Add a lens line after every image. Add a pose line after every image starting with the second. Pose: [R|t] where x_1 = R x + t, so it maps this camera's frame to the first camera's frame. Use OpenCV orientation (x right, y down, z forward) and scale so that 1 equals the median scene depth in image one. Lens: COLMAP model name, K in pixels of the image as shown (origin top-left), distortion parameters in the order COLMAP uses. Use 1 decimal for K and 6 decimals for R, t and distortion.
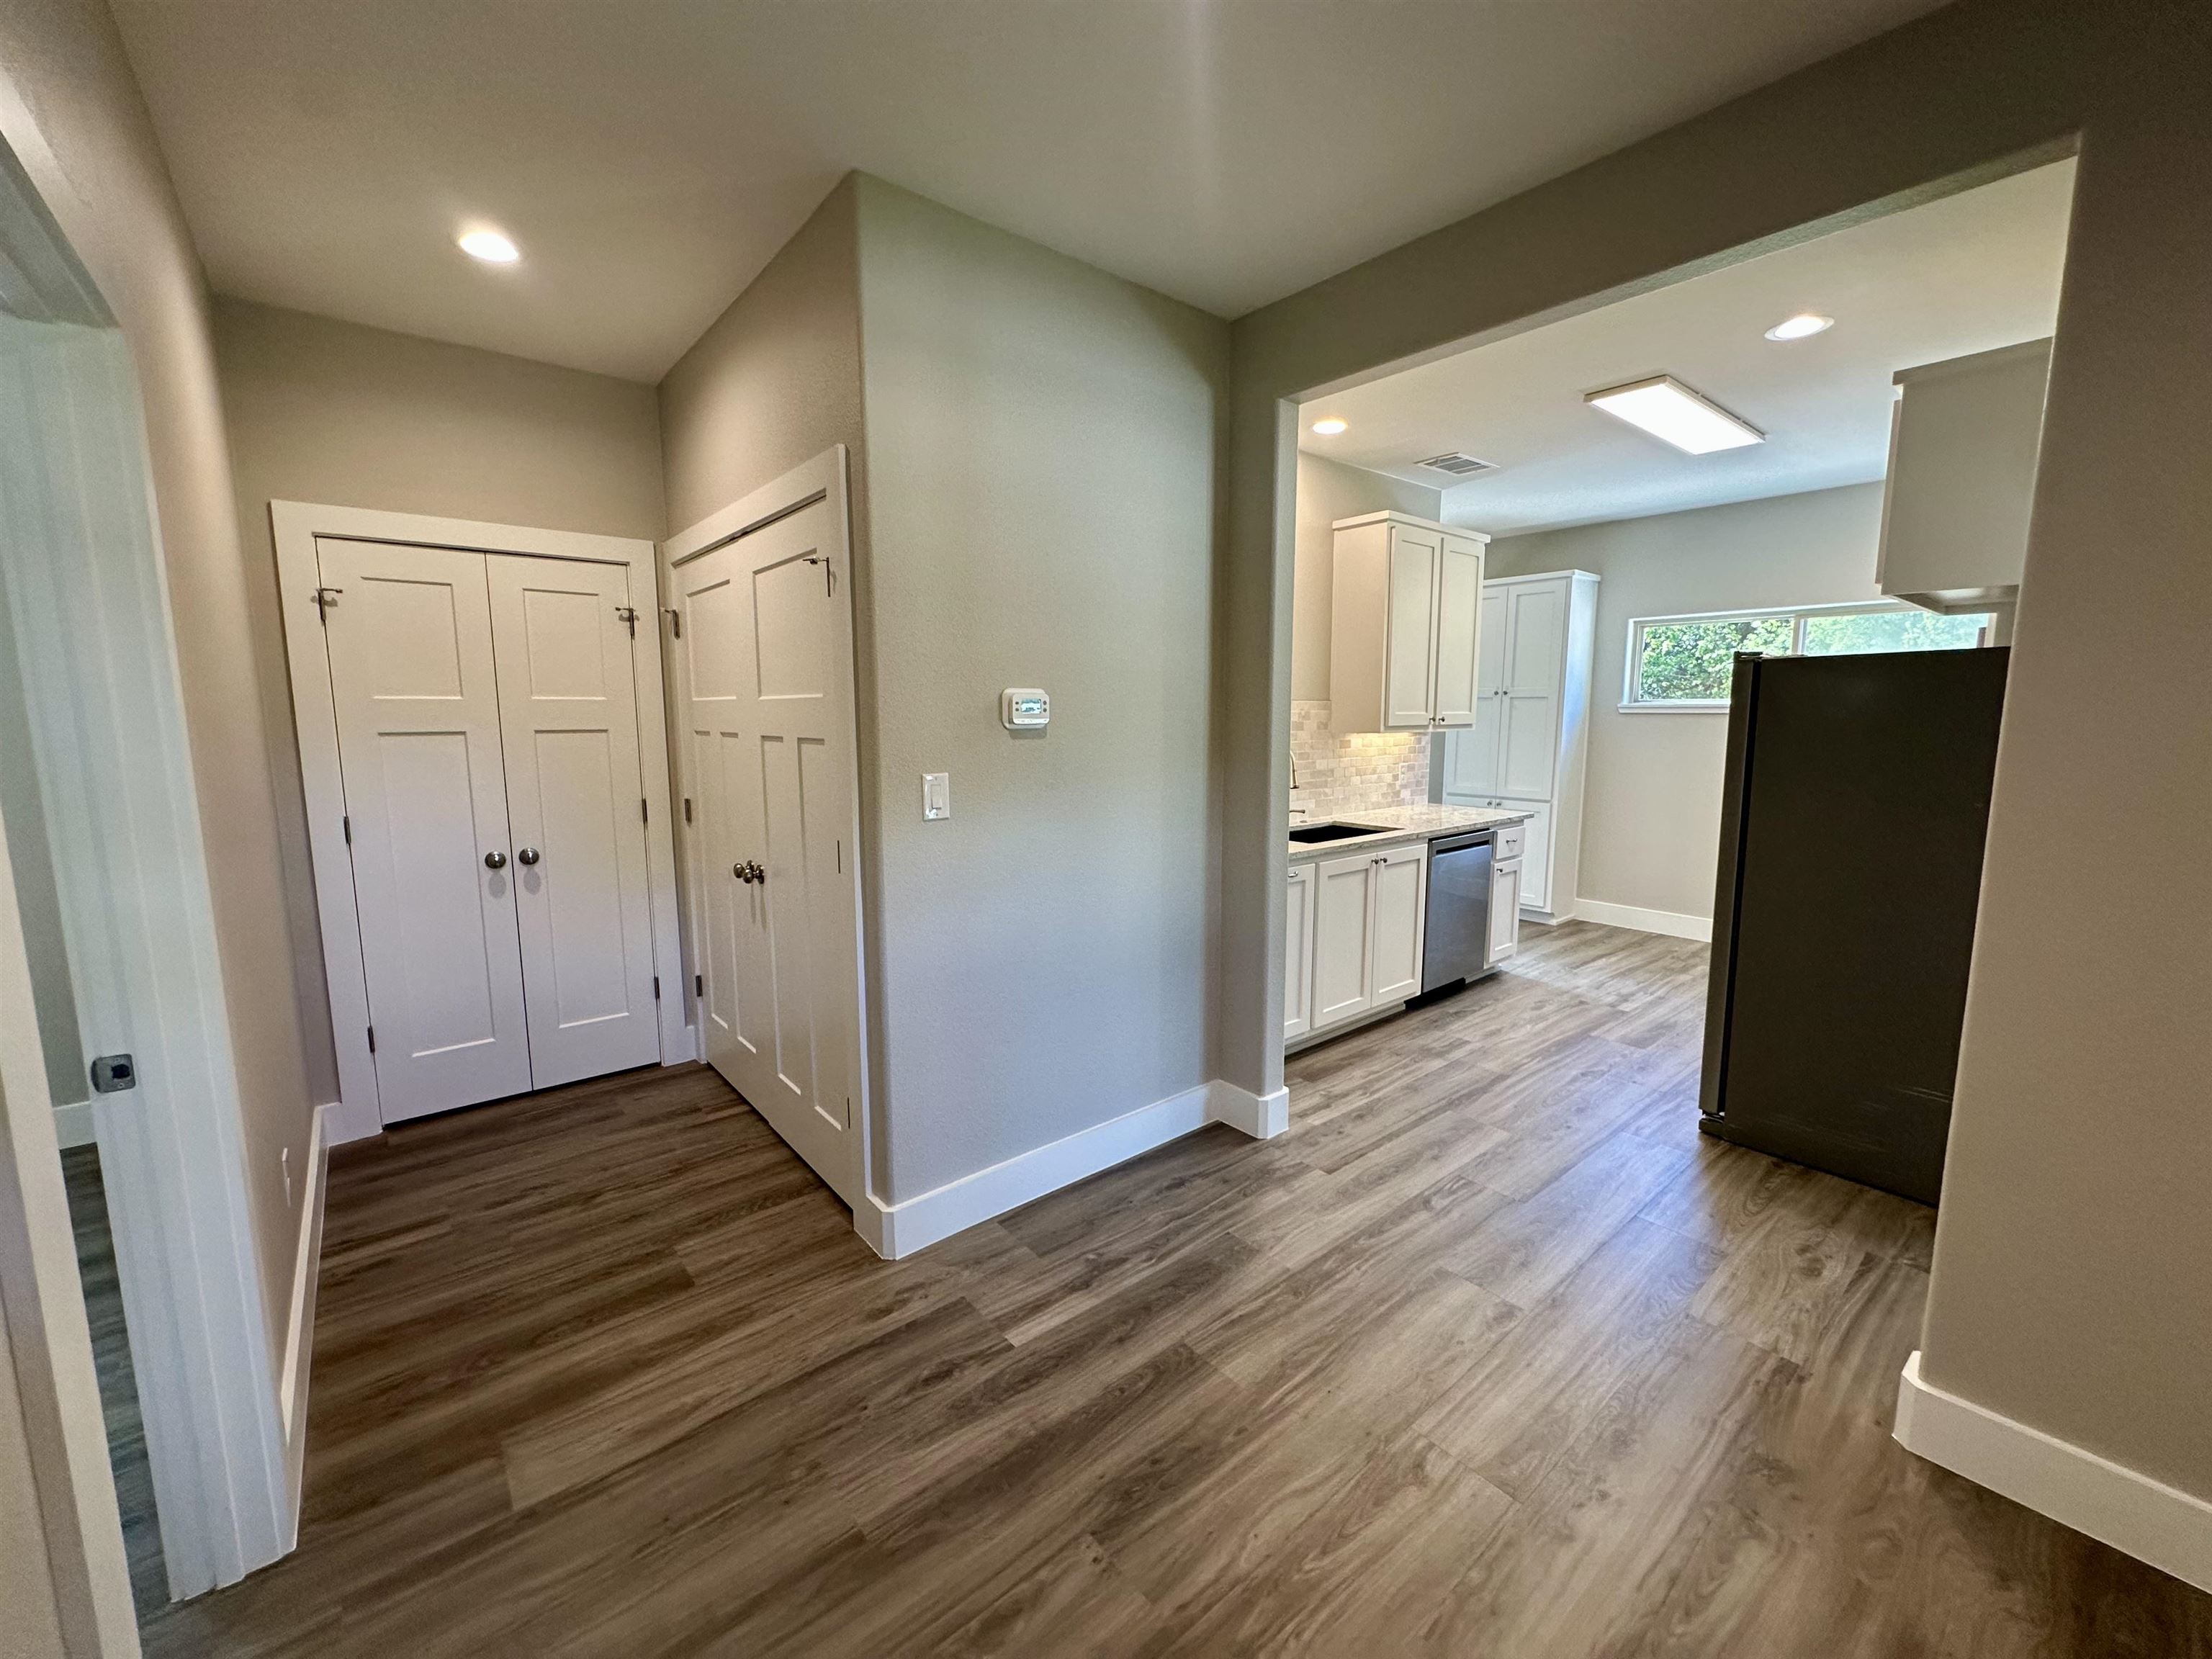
lens RADIAL K [[884.3, 0, 1104.0], [0, 884.3, 827.5], [0, 0, 1]] dist [-0.006366, 0.002053]
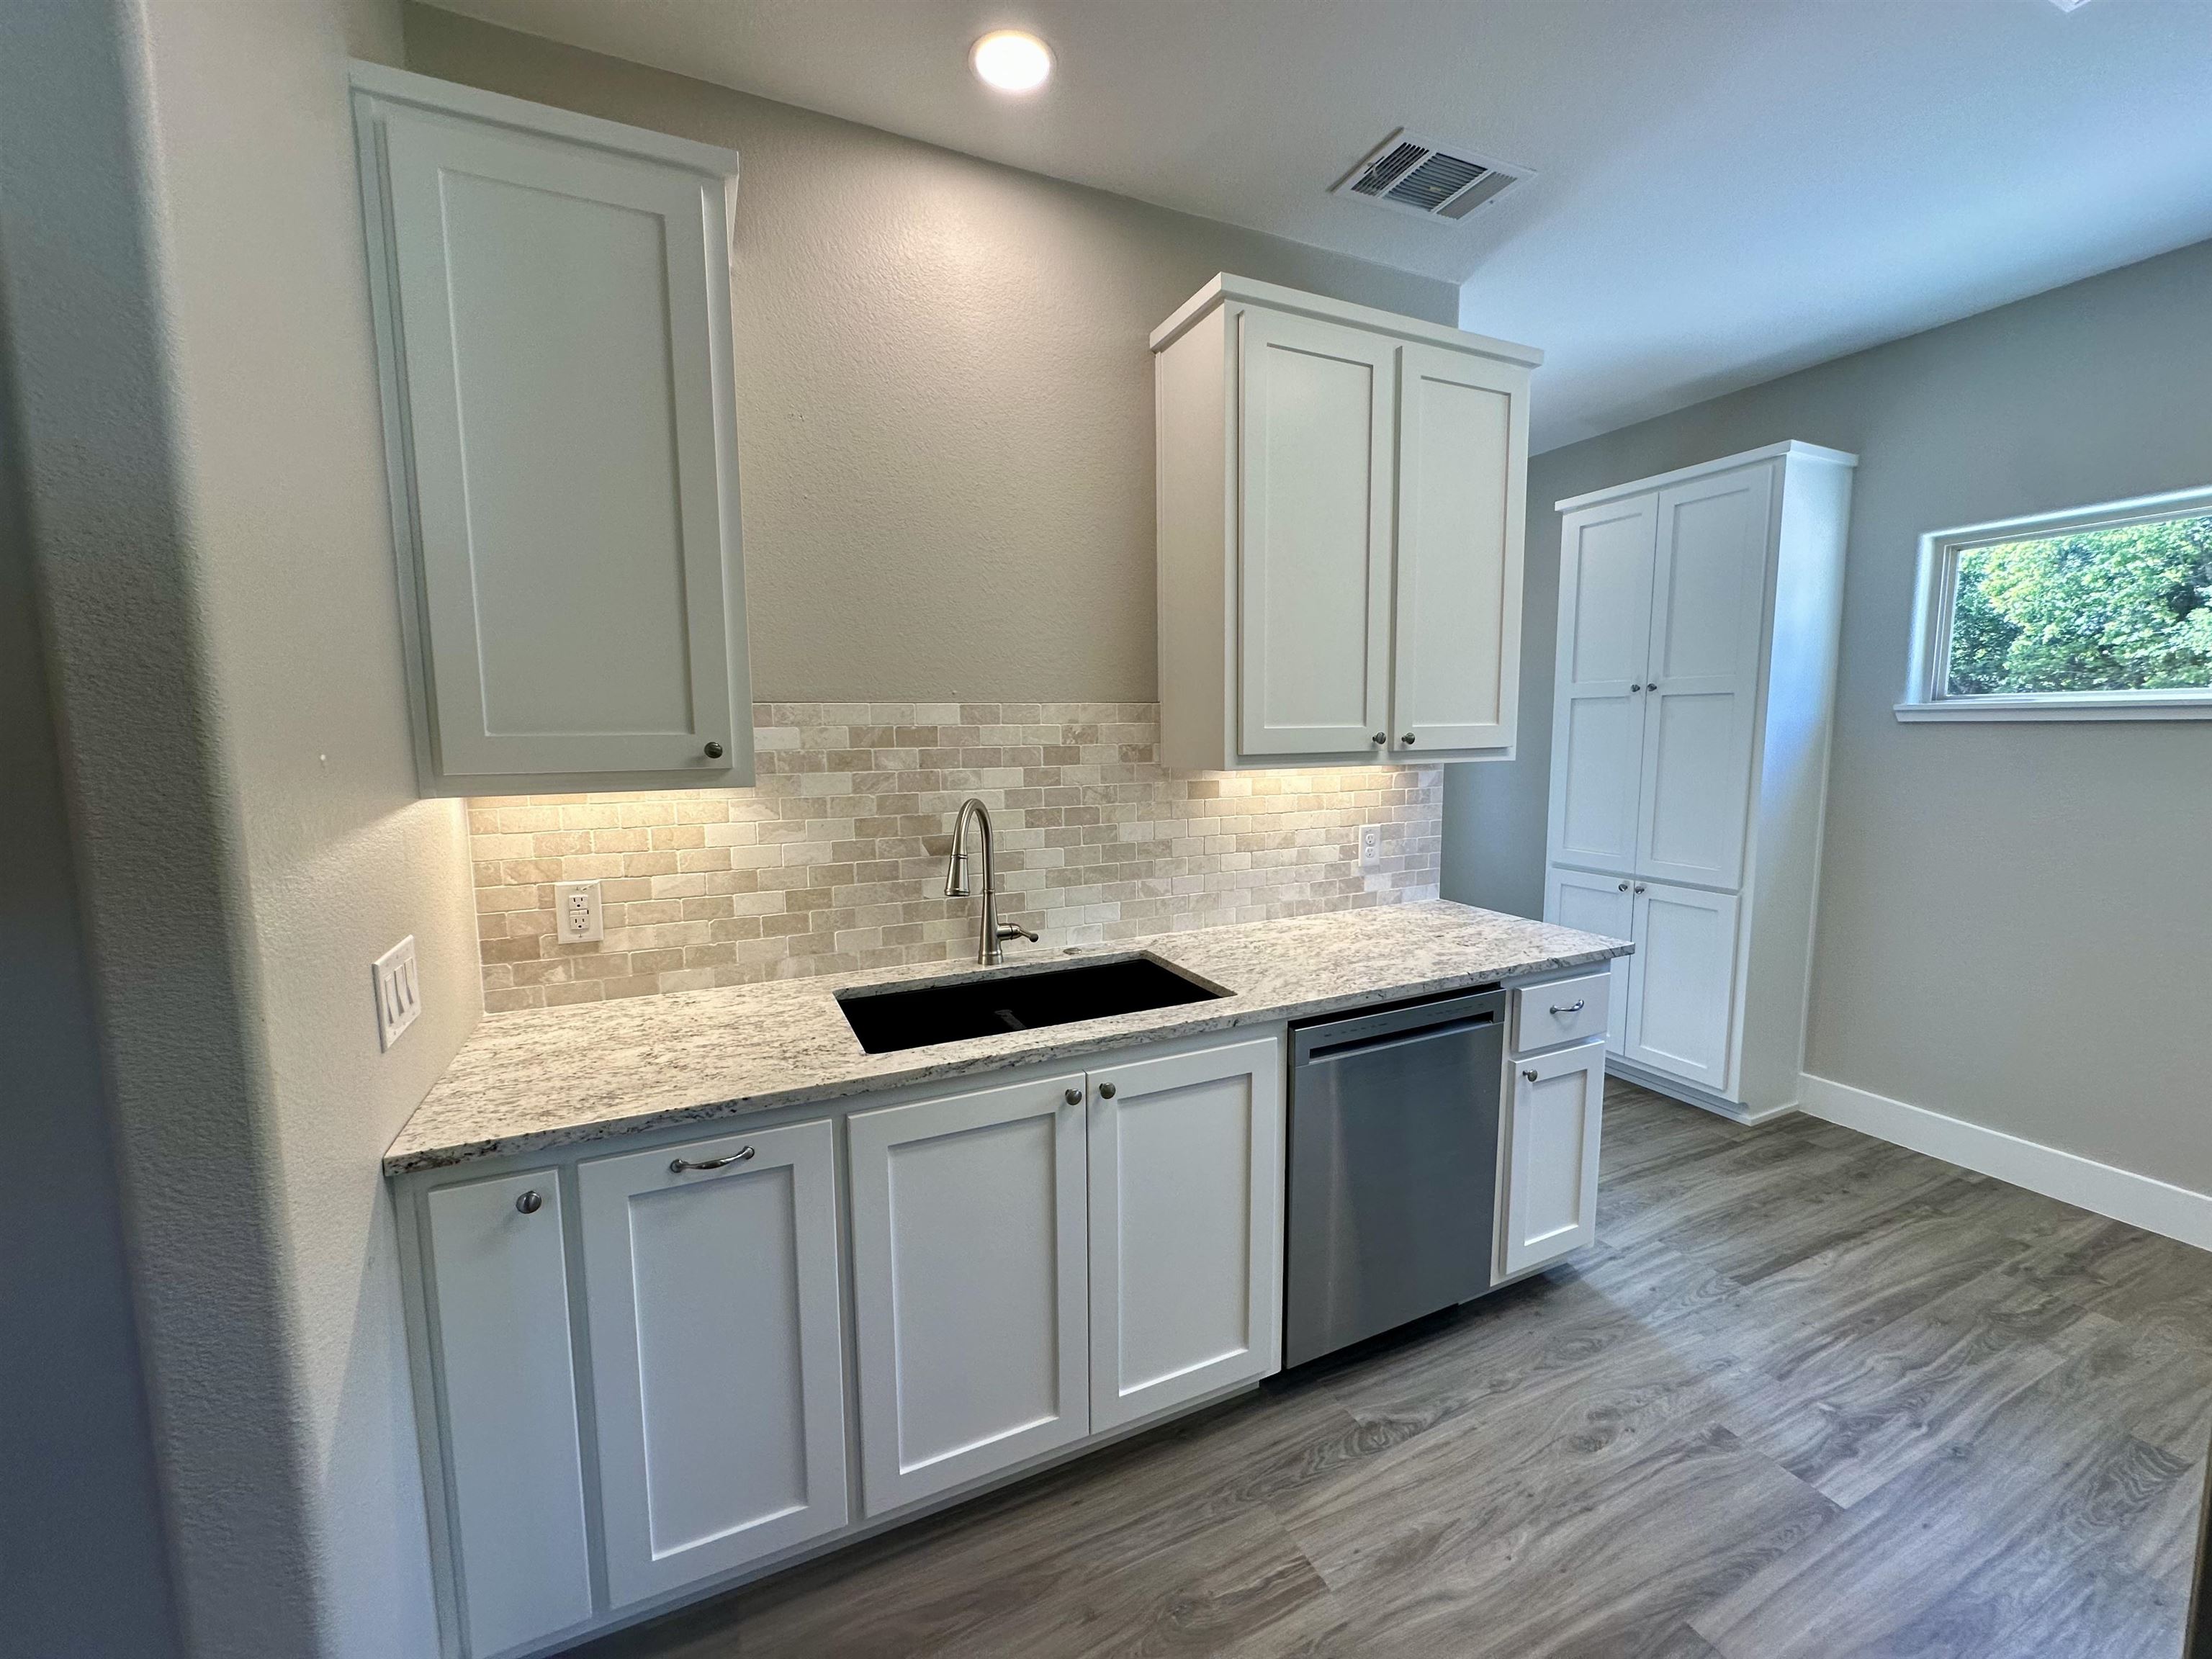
lens RADIAL K [[884.3, 0, 1104.0], [0, 884.3, 827.5], [0, 0, 1]] dist [-0.006366, 0.002053]
pose [[0.967147, 0.020625, -0.253381, 0.342016], [-0.024911, 0.999596, -0.013716, -0.064251], [0.252996, 0.019577, 0.967269, 0.498887]]
